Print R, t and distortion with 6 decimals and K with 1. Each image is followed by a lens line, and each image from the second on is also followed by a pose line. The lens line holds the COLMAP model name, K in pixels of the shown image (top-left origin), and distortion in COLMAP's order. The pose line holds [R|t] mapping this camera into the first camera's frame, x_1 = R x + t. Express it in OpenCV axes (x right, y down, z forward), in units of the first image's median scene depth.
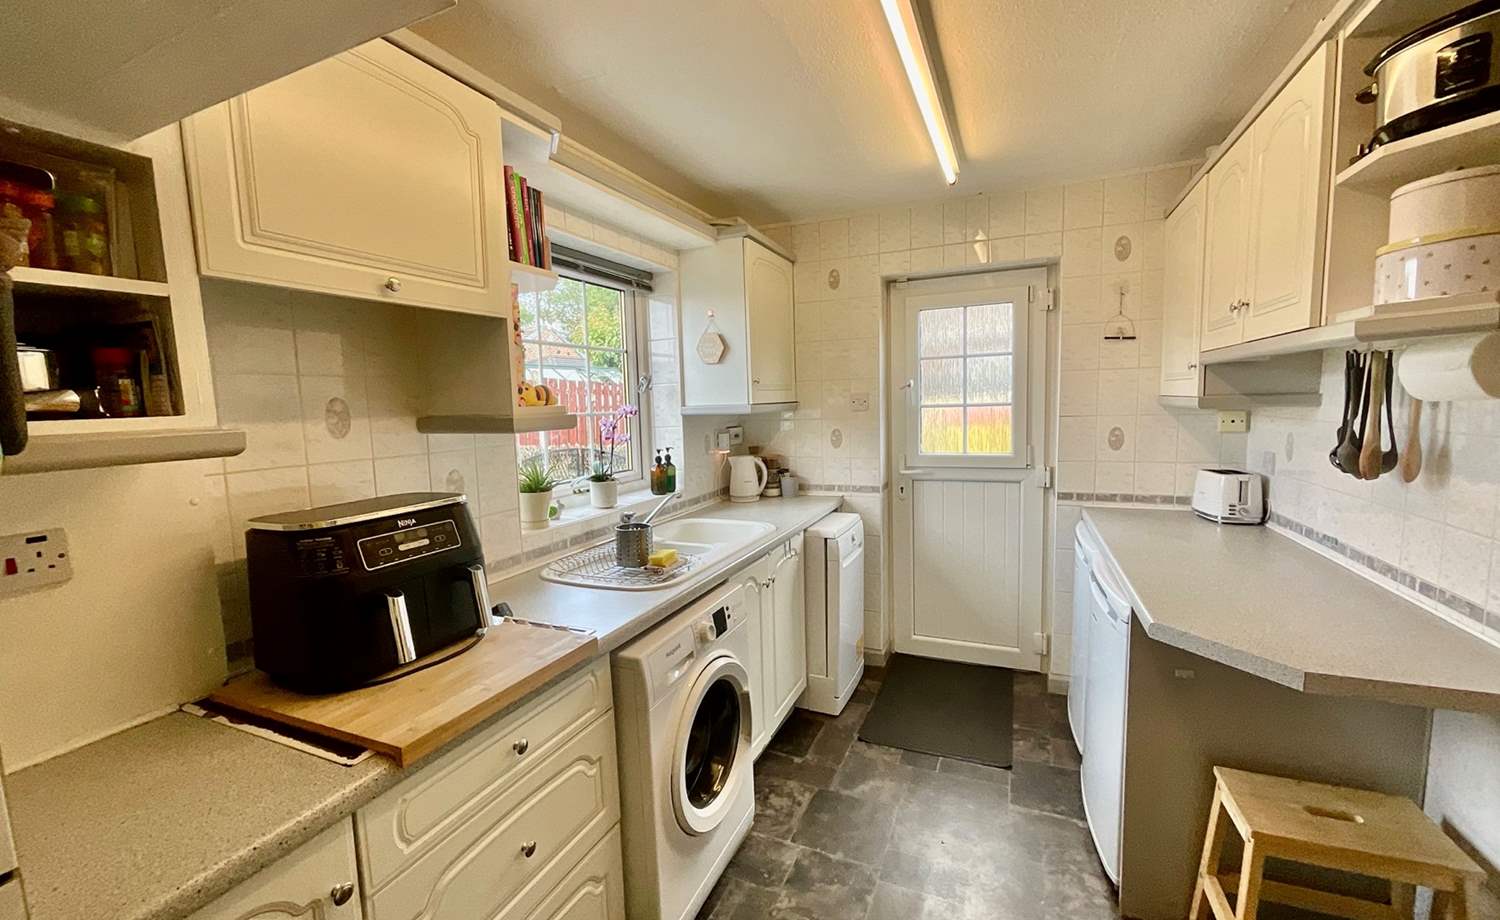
lens RADIAL K [[608.0, 0, 761.0], [0, 608.0, 457.5], [0, 0, 1]] dist [0.000689, -0.002175]
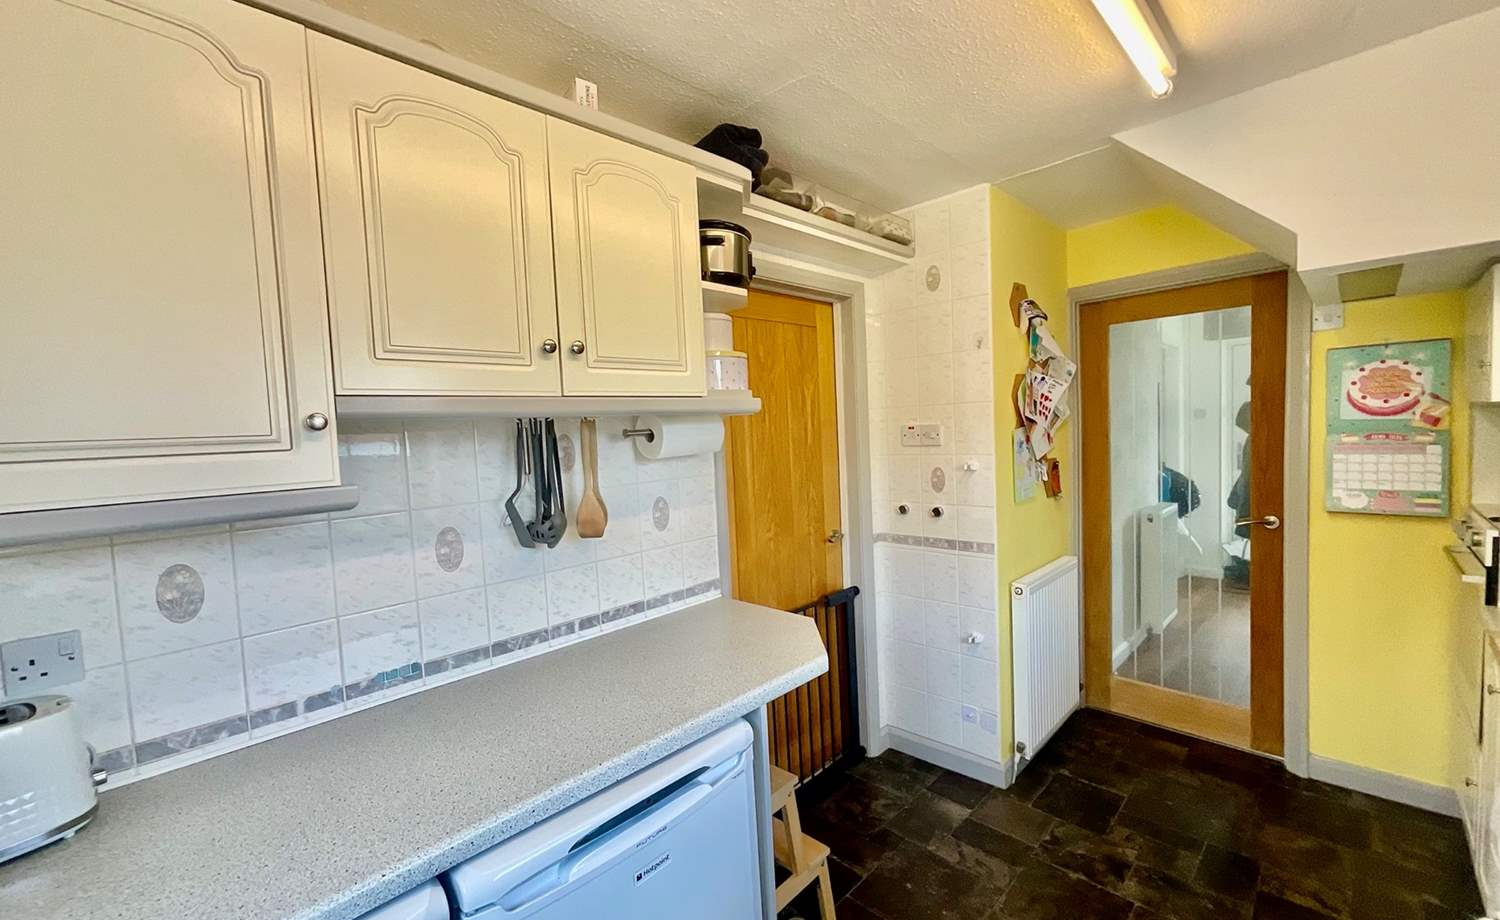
lens RADIAL K [[608.0, 0, 748.3], [0, 608.0, 461.8], [0, 0, 1]] dist [0.000689, -0.002175]
pose [[-0.922540, 0.045824, 0.383172, 0.109824], [0.103257, 0.986032, 0.130684, -0.108333], [-0.371831, 0.160126, -0.914386, 1.052349]]
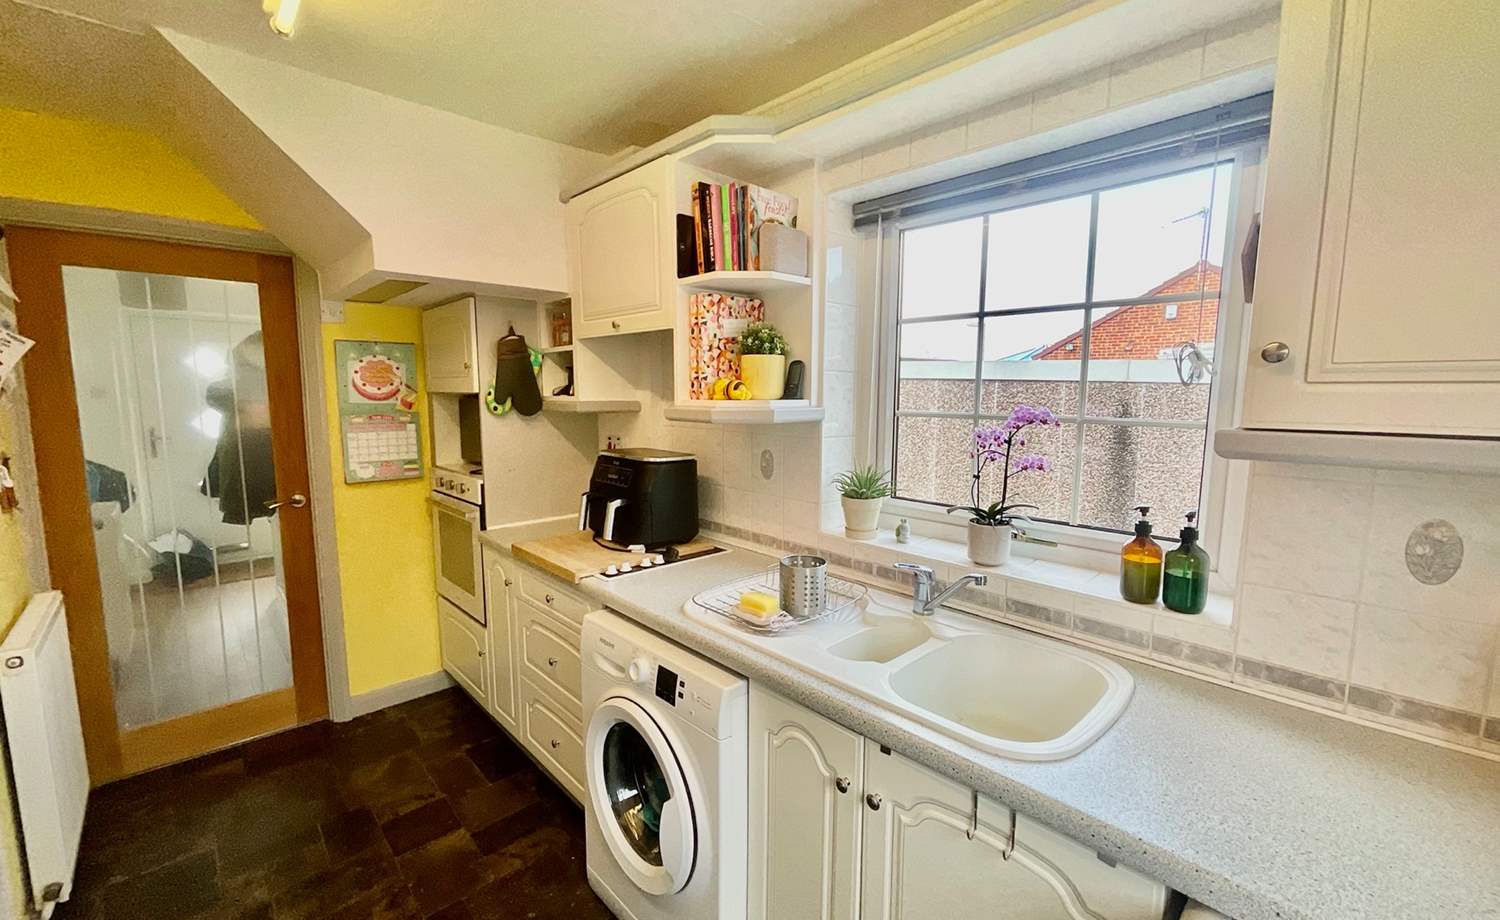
lens RADIAL K [[608.0, 0, 756.5], [0, 608.0, 464.0], [0, 0, 1]] dist [0.000689, -0.002175]
pose [[-0.388087, 0.140458, -0.910857, 0.375856], [-0.082156, 0.979111, 0.185988, -0.110214], [0.917954, 0.147012, -0.368441, 0.903182]]
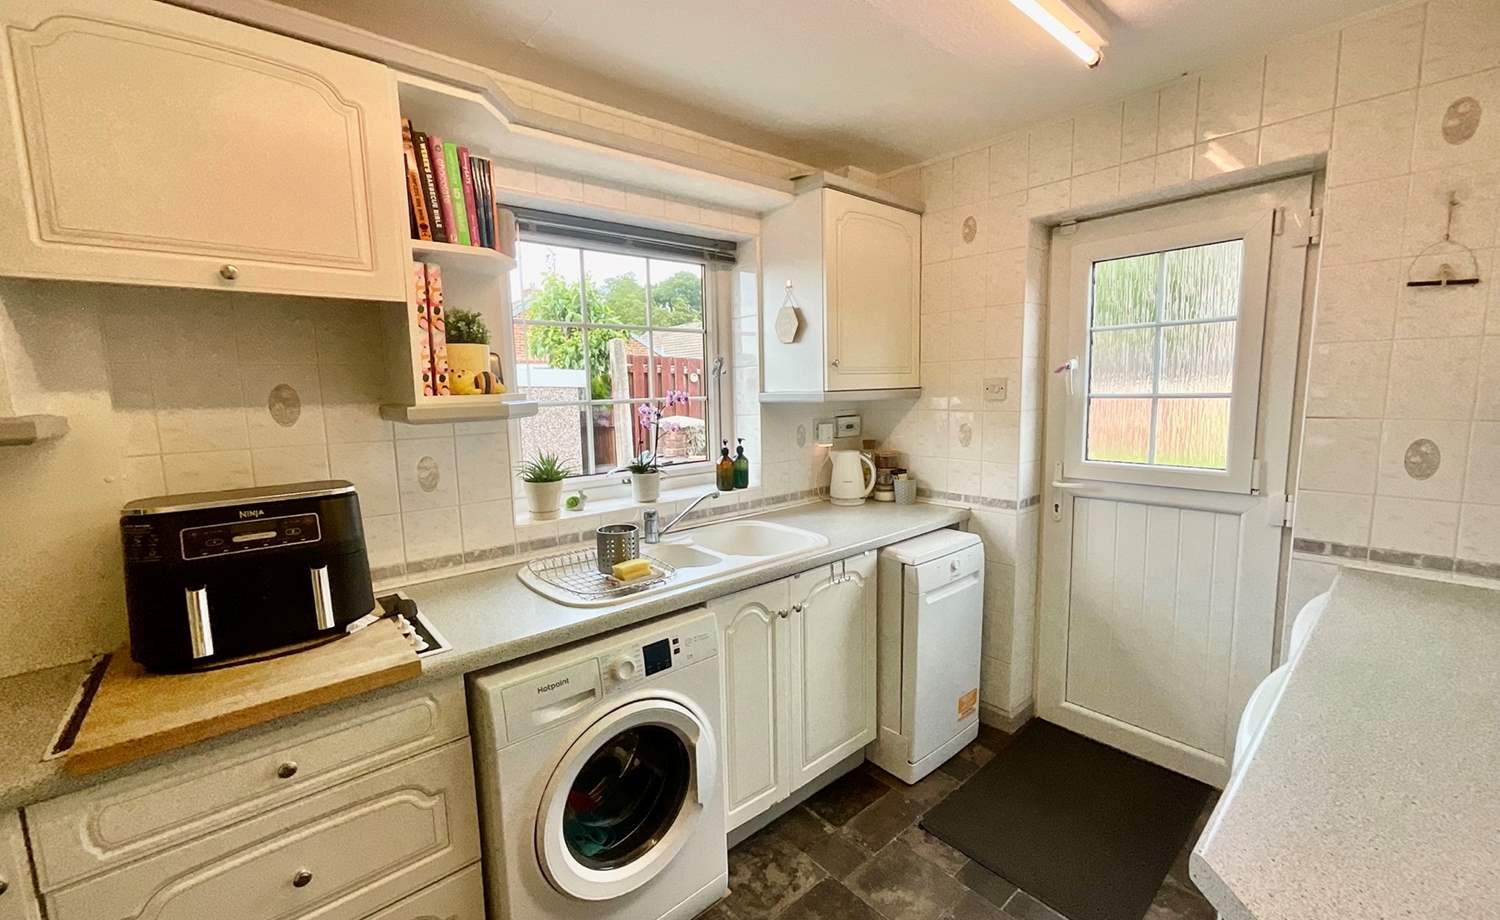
lens RADIAL K [[608.0, 0, 754.6], [0, 608.0, 460.2], [0, 0, 1]] dist [0.000689, -0.002175]
pose [[0.901513, 0.061935, -0.428296, 0.262261], [-0.045367, 0.997778, 0.048793, -0.030098], [0.430367, -0.024557, 0.902320, 0.207562]]
